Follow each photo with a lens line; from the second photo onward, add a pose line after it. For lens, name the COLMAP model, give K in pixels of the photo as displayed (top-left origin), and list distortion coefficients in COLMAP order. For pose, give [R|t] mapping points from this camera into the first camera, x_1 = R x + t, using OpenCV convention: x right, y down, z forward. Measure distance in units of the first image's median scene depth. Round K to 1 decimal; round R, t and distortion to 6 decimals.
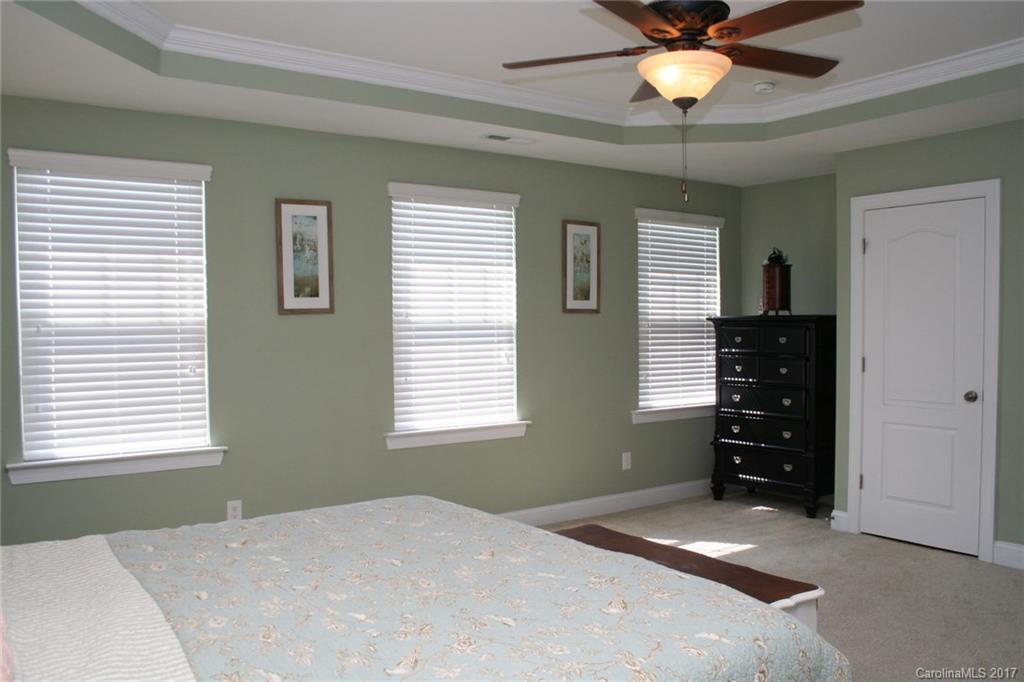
lens RADIAL K [[842.9, 0, 532.2], [0, 842.9, 358.1], [0, 0, 1]] dist [-0.130005, 0.012825]
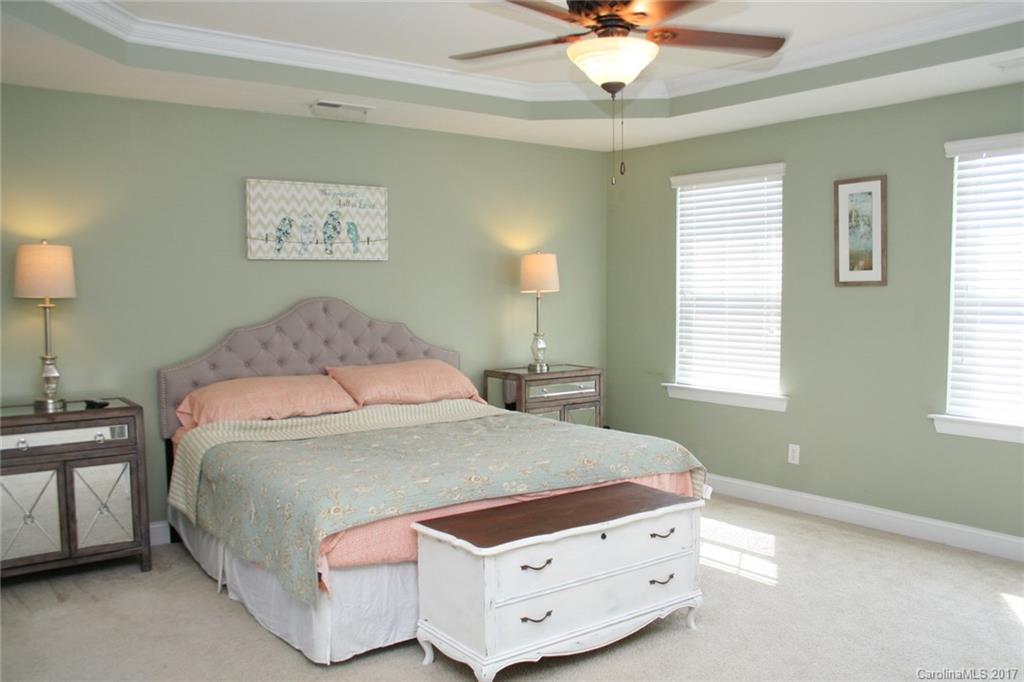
lens RADIAL K [[842.9, 0, 532.2], [0, 842.9, 358.1], [0, 0, 1]] dist [-0.130005, 0.012825]
pose [[0.030394, 0.081733, -0.996191, 0.776995], [-0.045718, 0.995722, 0.080300, -0.027714], [0.998492, 0.043103, 0.034001, 0.564868]]
